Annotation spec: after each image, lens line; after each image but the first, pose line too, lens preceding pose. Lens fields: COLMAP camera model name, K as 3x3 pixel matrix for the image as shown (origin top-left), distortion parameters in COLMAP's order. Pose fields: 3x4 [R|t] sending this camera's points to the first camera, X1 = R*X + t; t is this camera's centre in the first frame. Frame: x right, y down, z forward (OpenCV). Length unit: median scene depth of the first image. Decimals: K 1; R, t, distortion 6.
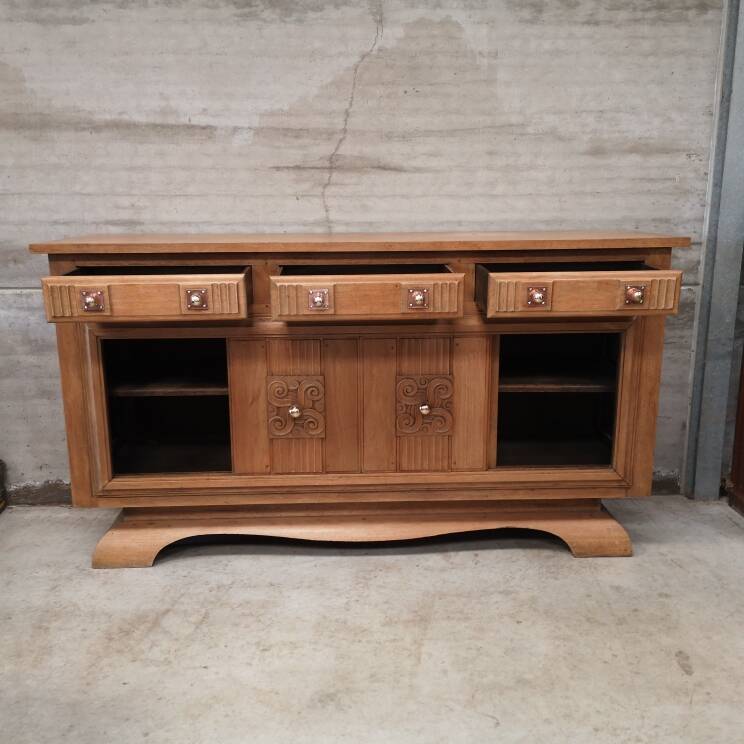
lens RADIAL K [[766.1, 0, 370.4], [0, 766.1, 371.1], [0, 0, 1]] dist [0.098112, -0.127866]
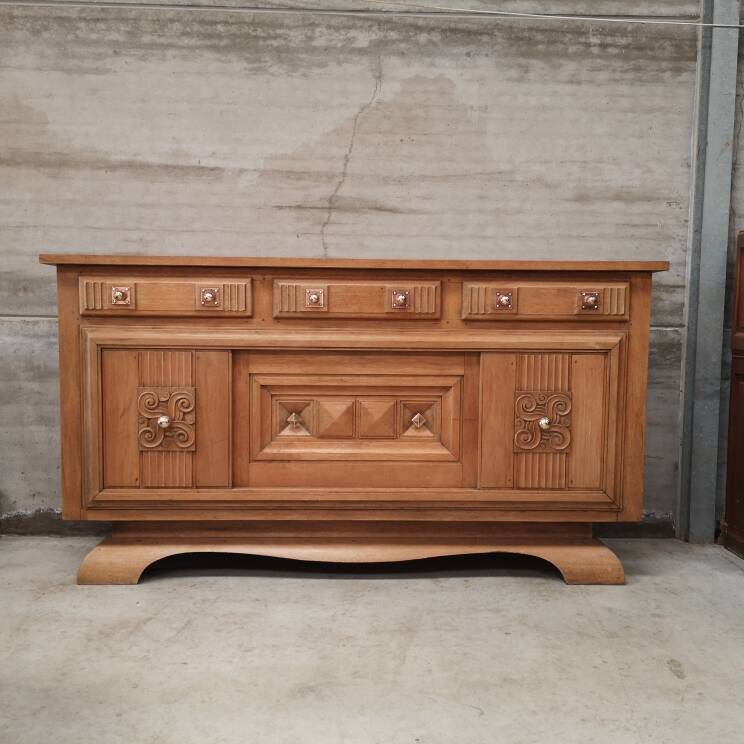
lens RADIAL K [[766.1, 0, 370.4], [0, 766.1, 371.1], [0, 0, 1]] dist [0.098112, -0.127866]
pose [[0.999821, 0.017749, -0.006620, 0.014710], [-0.018513, 0.989579, -0.142797, 0.107700], [0.004016, 0.142894, 0.989730, -0.012989]]
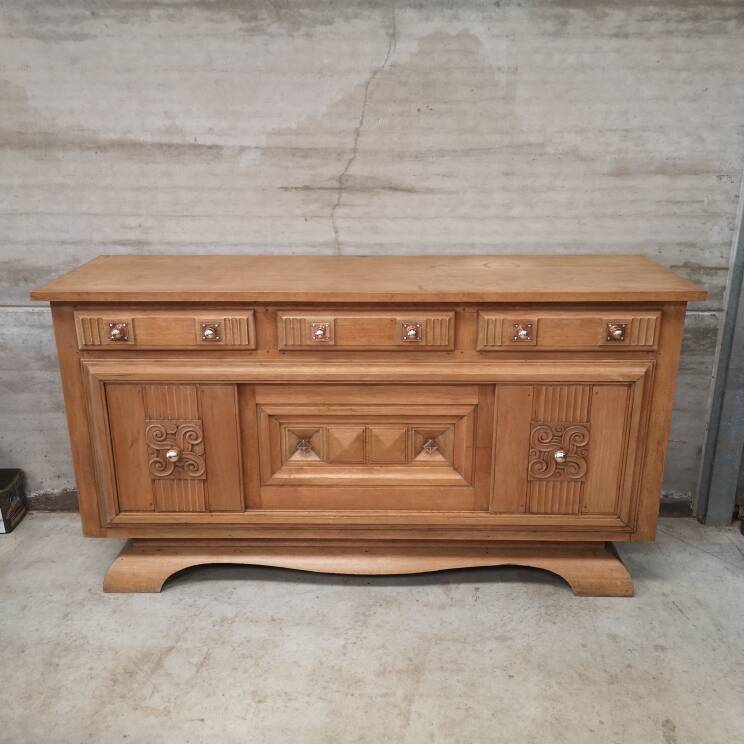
lens RADIAL K [[766.1, 0, 370.4], [0, 766.1, 371.1], [0, 0, 1]] dist [0.098112, -0.127866]
pose [[0.998557, 0.020147, -0.049780, 0.039104], [-0.014731, 0.994165, 0.106855, -0.139785], [0.051642, -0.105968, 0.993028, 0.016844]]
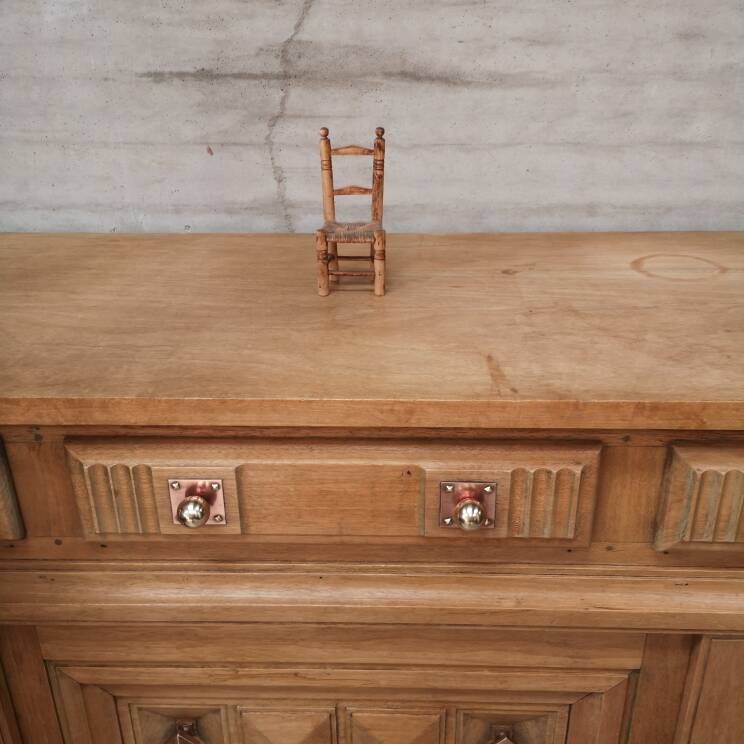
lens RADIAL K [[779.4, 0, 366.8], [0, 779.4, 371.4], [0, 0, 1]] dist [0.099093, -0.148162]
pose [[0.997712, 0.024568, -0.062993, 0.022273], [-0.010875, 0.977830, 0.209118, -0.198511], [0.066734, -0.207954, 0.975859, 0.562187]]
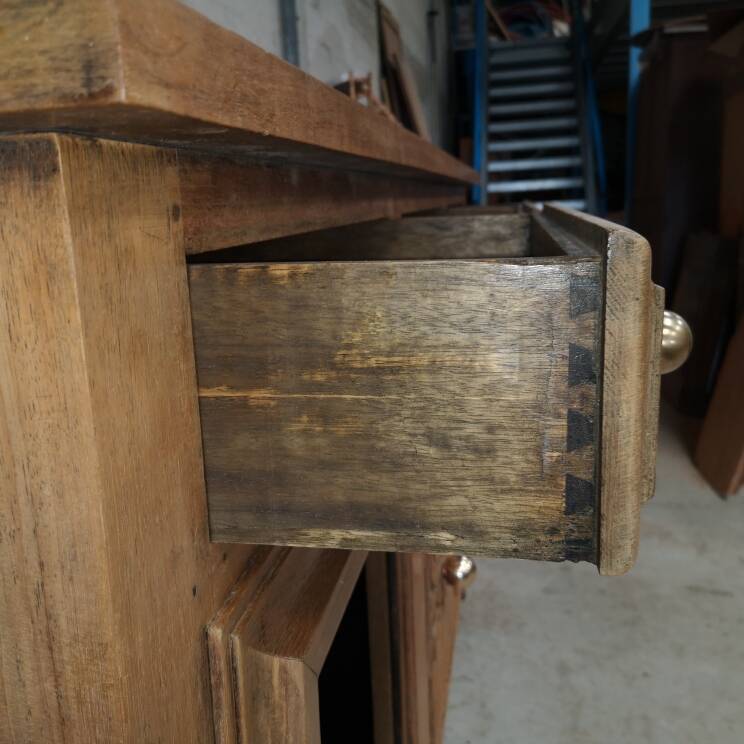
lens RADIAL K [[779.4, 0, 366.8], [0, 779.4, 371.4], [0, 0, 1]] dist [0.099093, -0.148162]
pose [[0.206872, -0.210013, 0.955562, -0.405017], [0.254896, 0.954529, 0.154603, -0.105260], [-0.944580, 0.211586, 0.250997, 0.776126]]
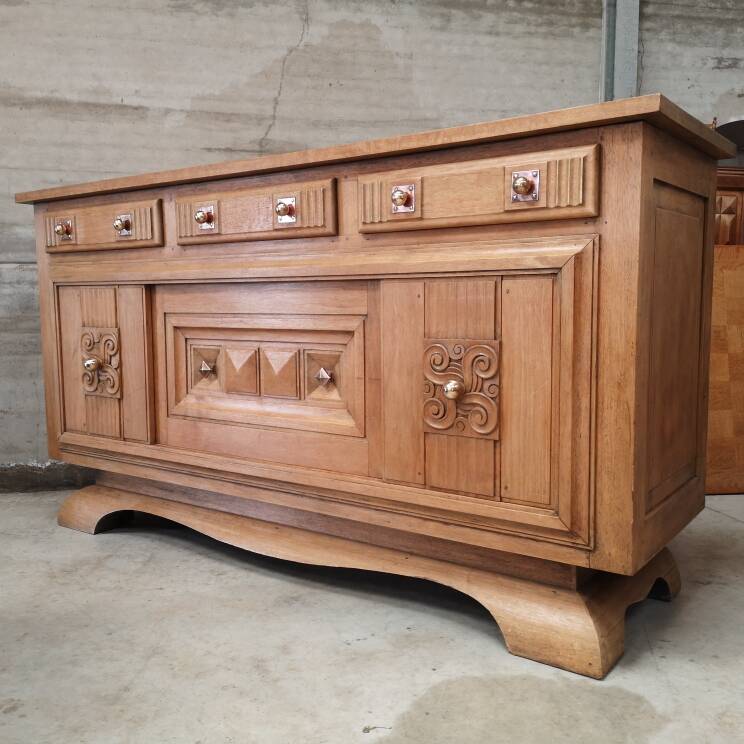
lens RADIAL K [[779.4, 0, 366.8], [0, 779.4, 371.4], [0, 0, 1]] dist [0.099093, -0.148162]
pose [[0.786069, 0.058672, -0.615348, 0.497852], [-0.132686, 0.988296, -0.075266, 0.075986], [0.603730, 0.140812, 0.784654, 0.378076]]
